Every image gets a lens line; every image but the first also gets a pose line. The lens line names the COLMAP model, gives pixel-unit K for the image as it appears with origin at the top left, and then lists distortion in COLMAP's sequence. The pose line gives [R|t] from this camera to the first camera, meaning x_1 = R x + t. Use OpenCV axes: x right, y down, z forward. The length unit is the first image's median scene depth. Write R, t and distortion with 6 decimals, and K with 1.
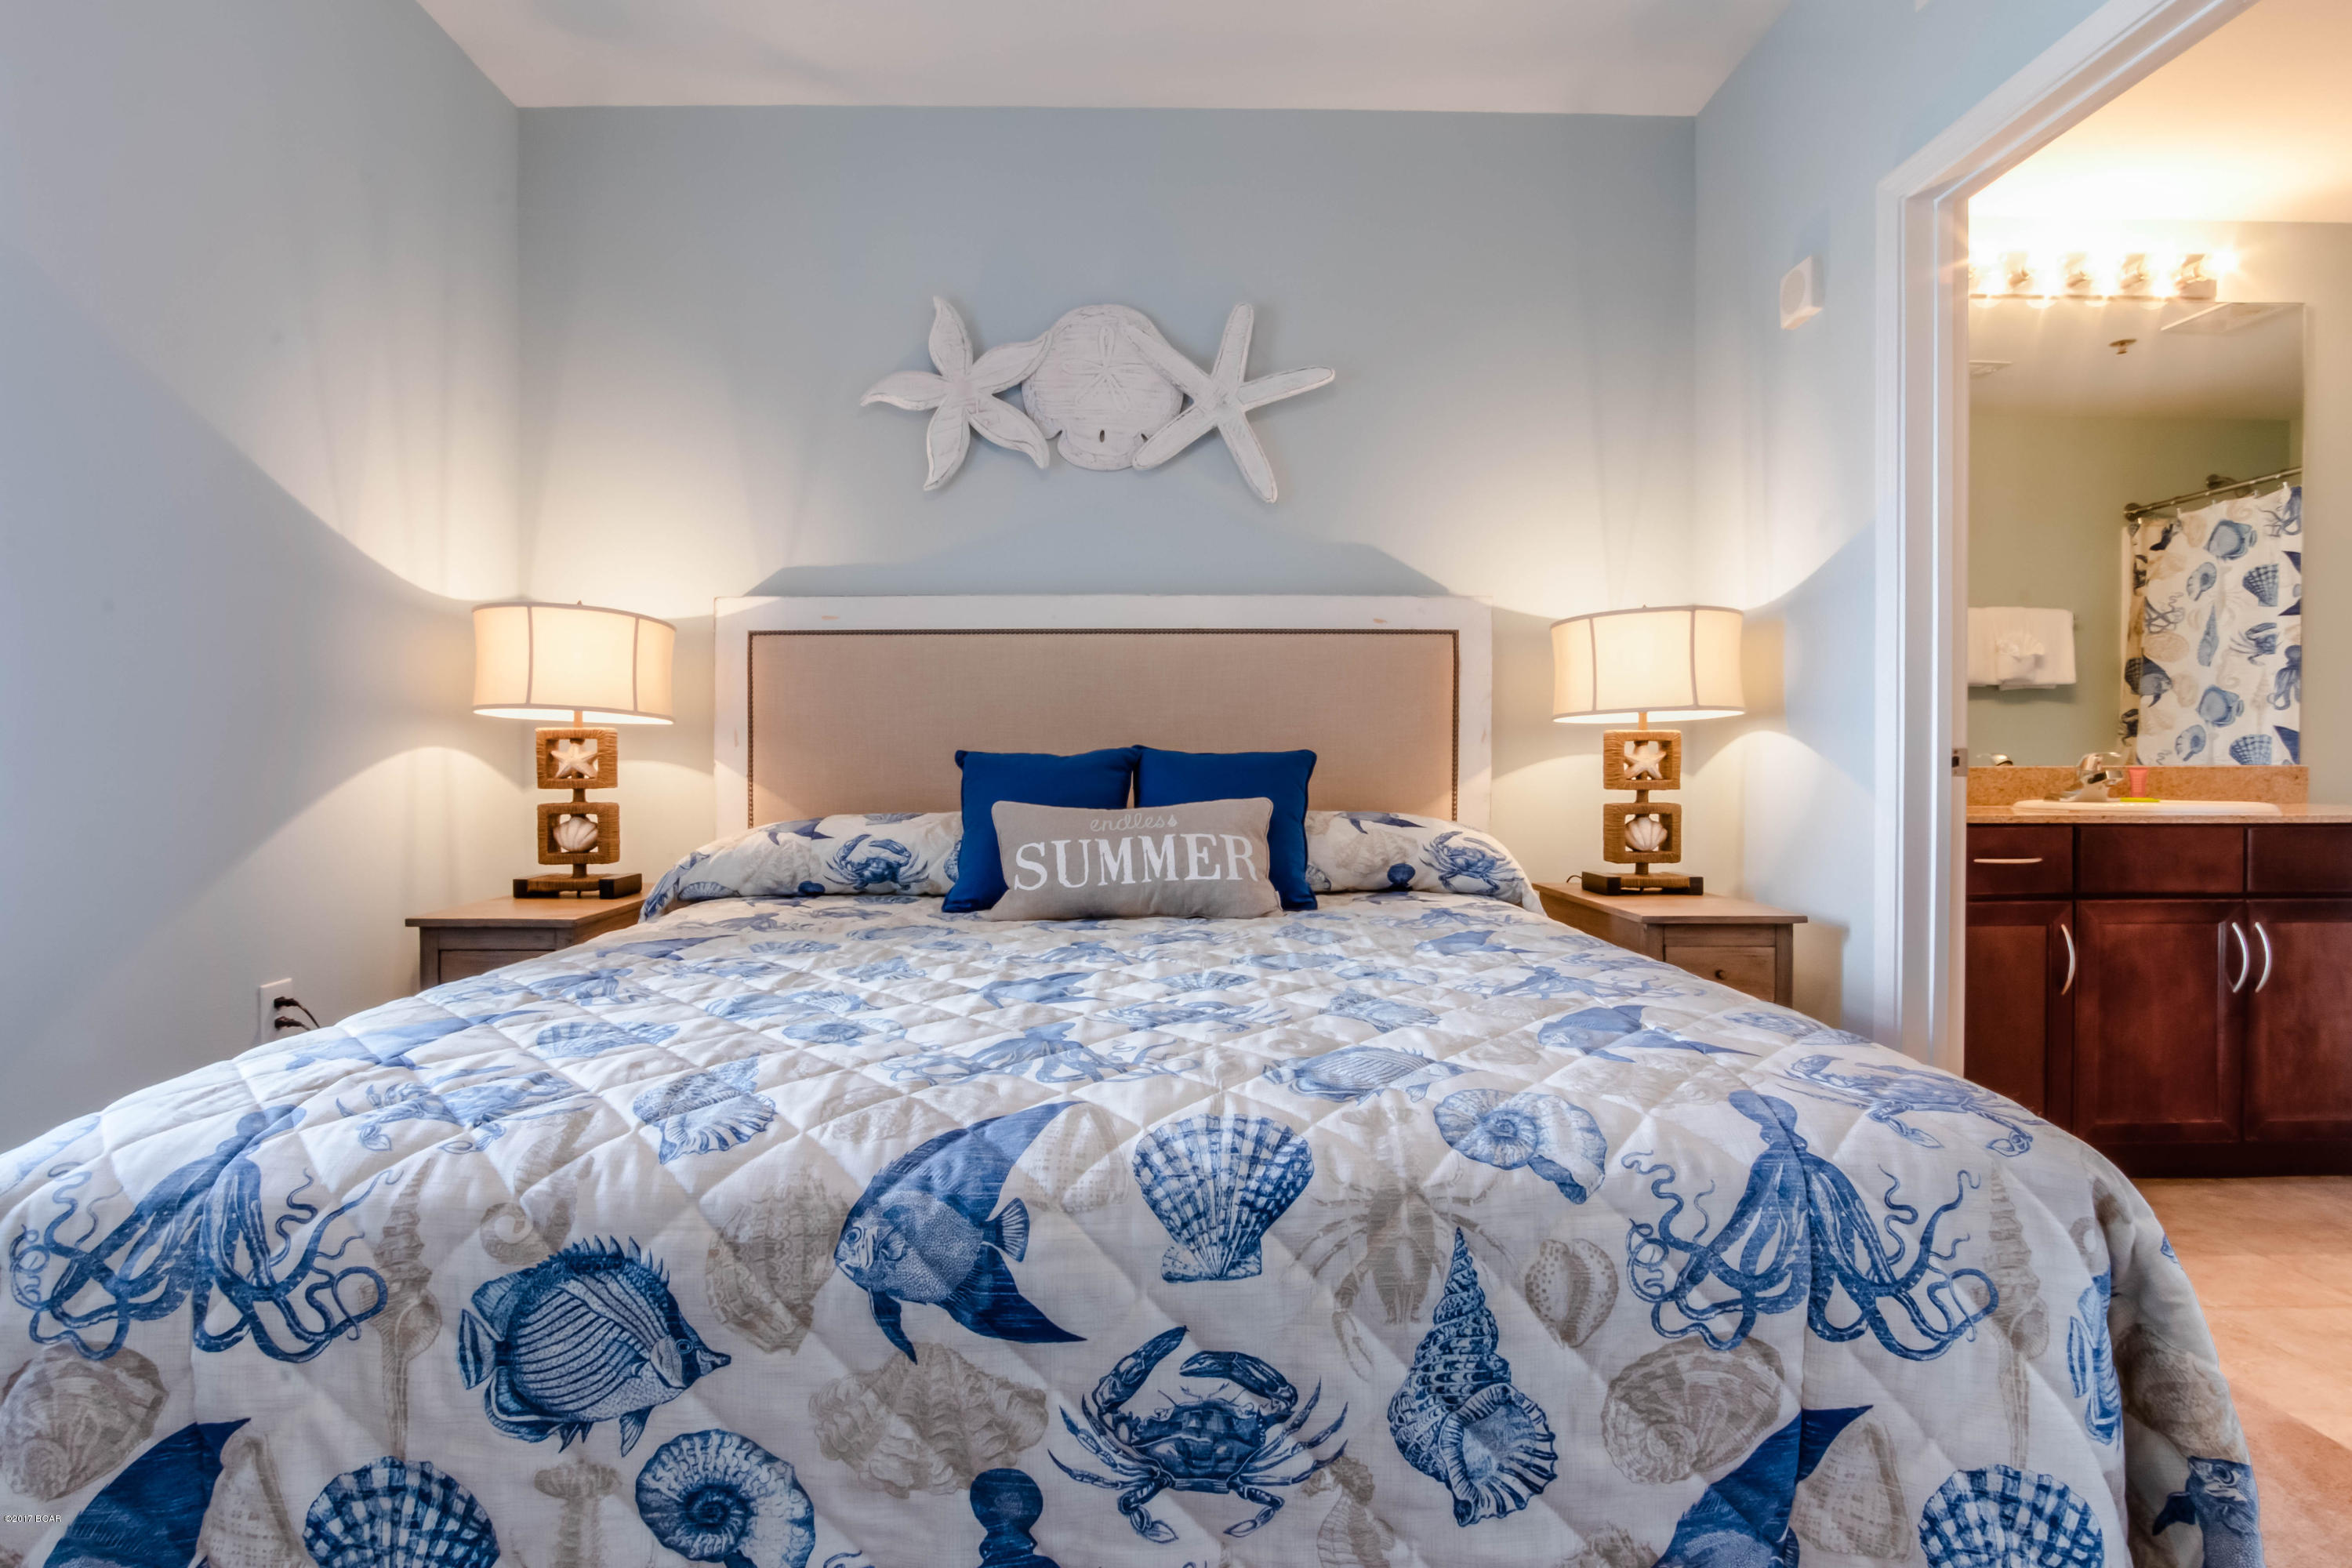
lens RADIAL K [[1096.5, 0, 1170.3], [0, 1096.5, 776.4], [0, 0, 1]] dist [-0.014456, 0.000667]
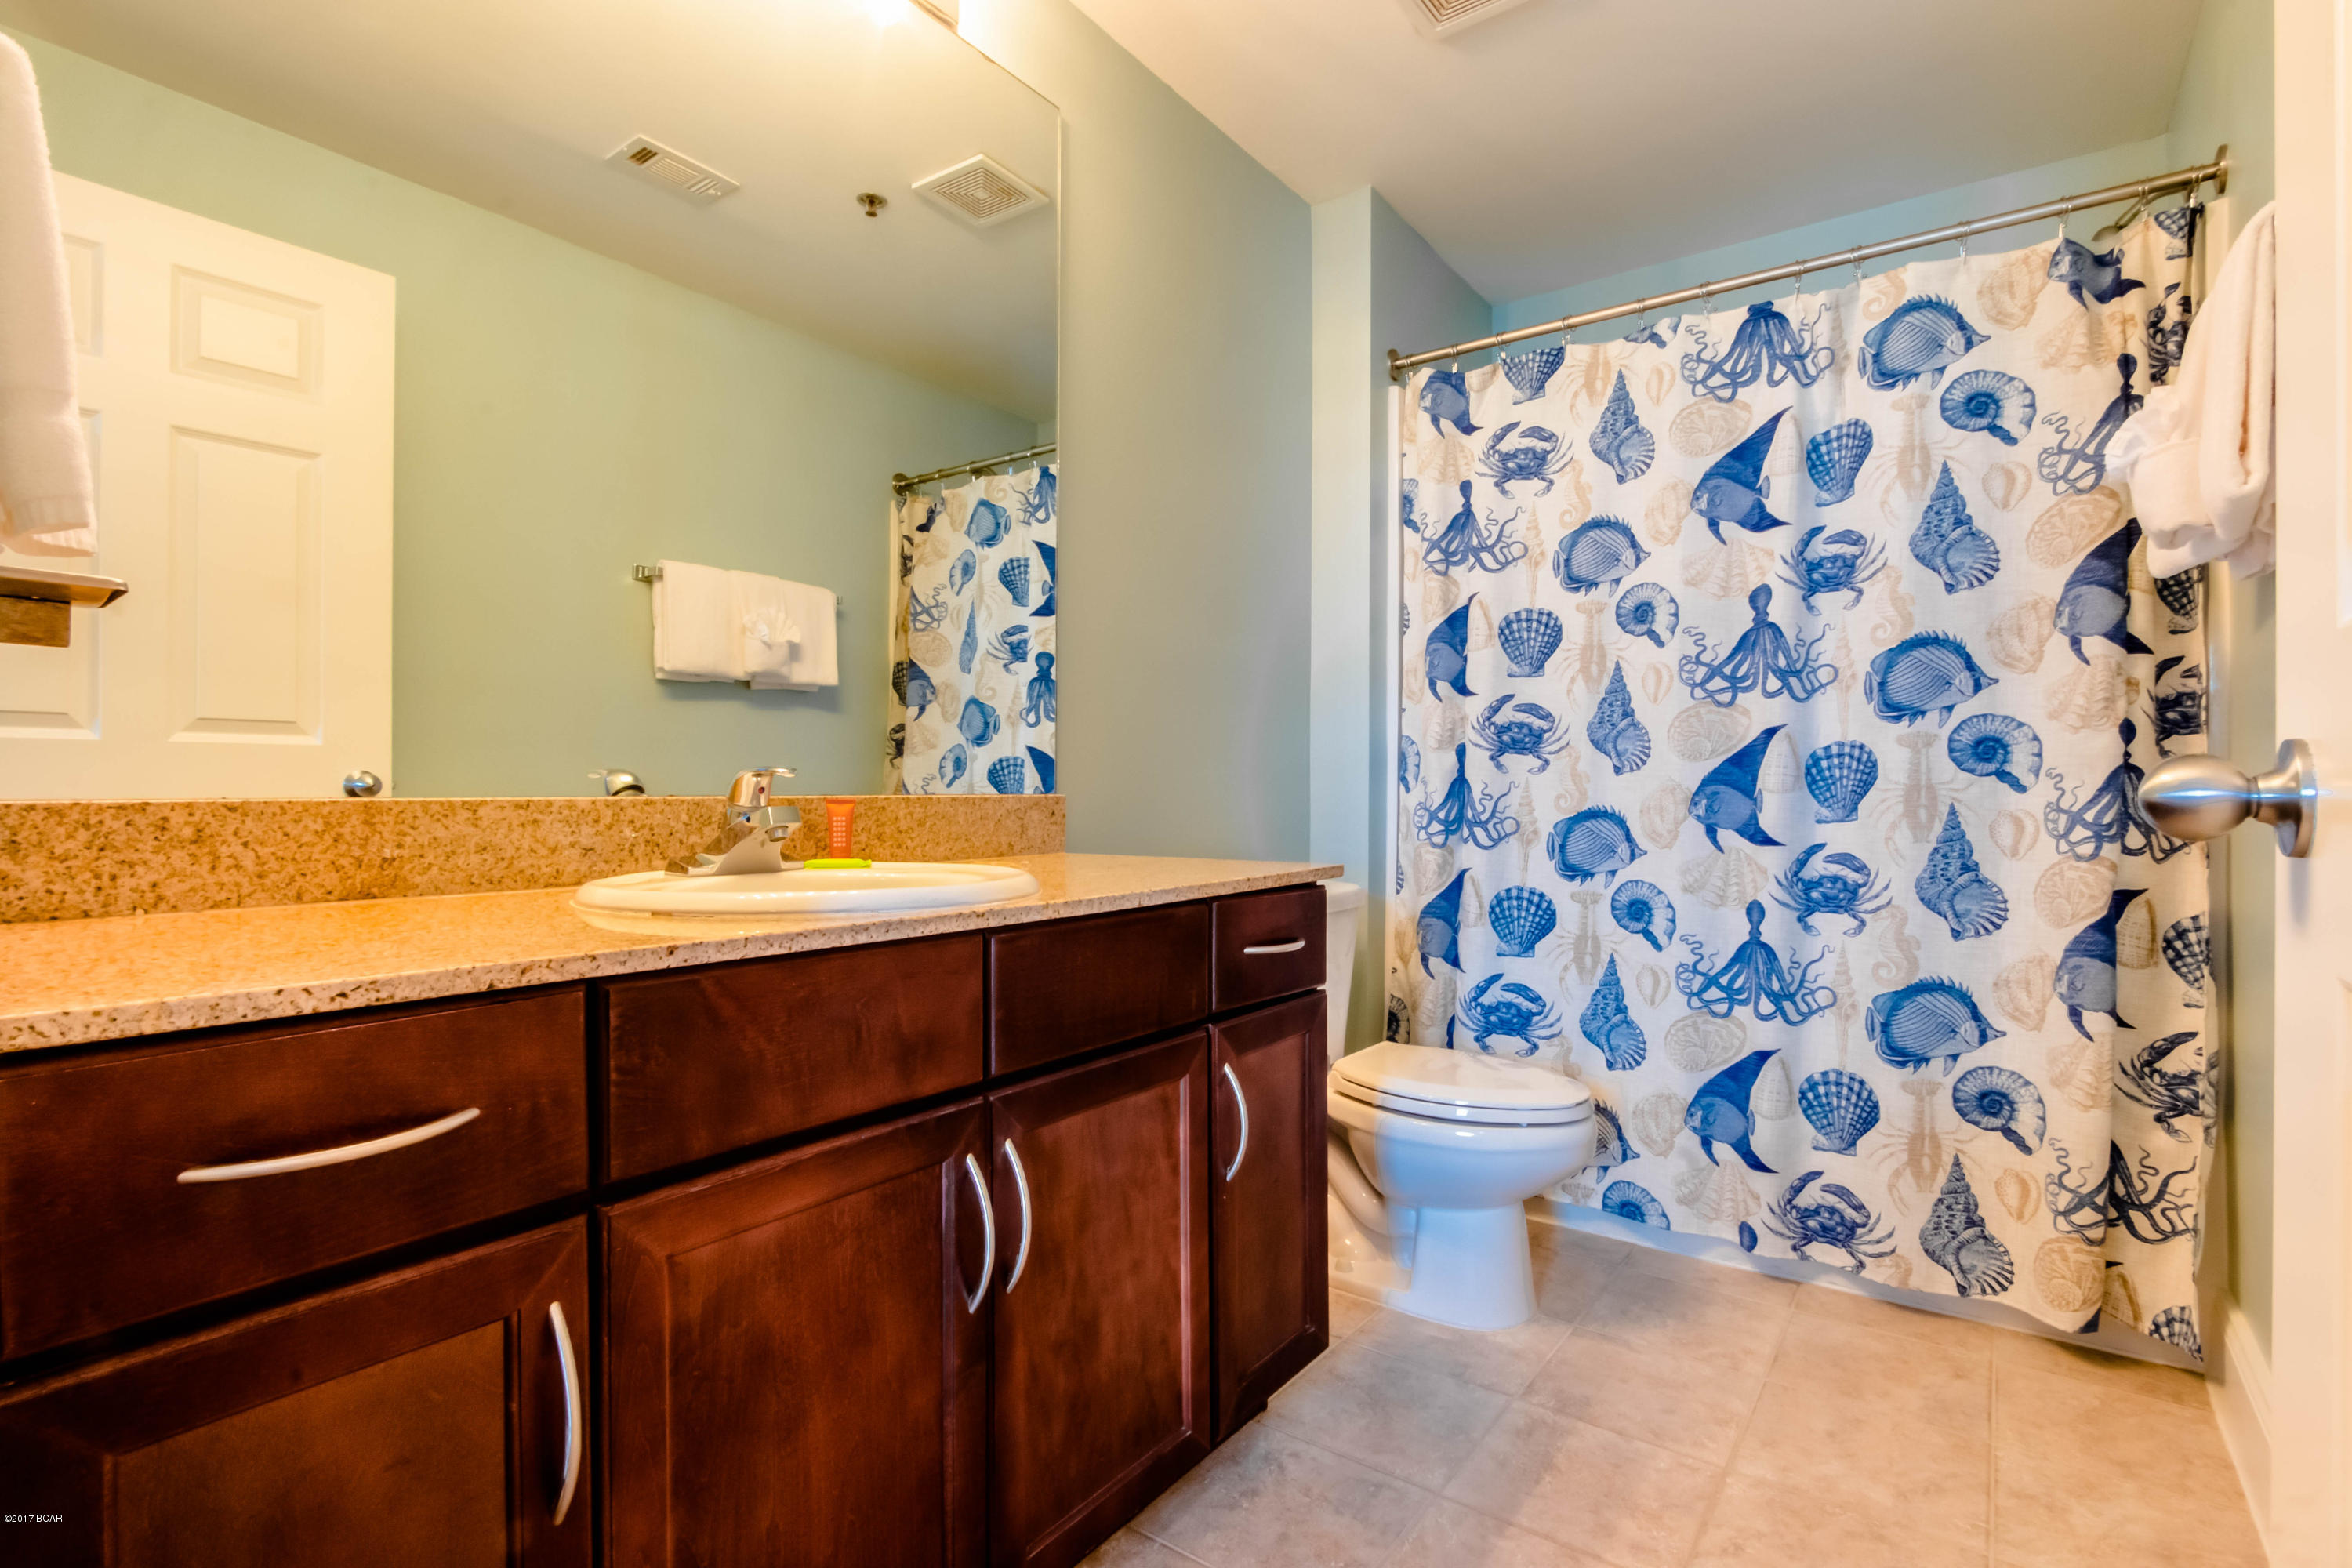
lens RADIAL K [[1096.5, 0, 1170.3], [0, 1096.5, 776.4], [0, 0, 1]] dist [-0.014456, 0.000667]
pose [[0.599239, 0.010450, 0.800502, 0.389320], [0.009098, 0.999761, -0.019862, -0.004914], [-0.800519, 0.019185, 0.599001, 0.383619]]
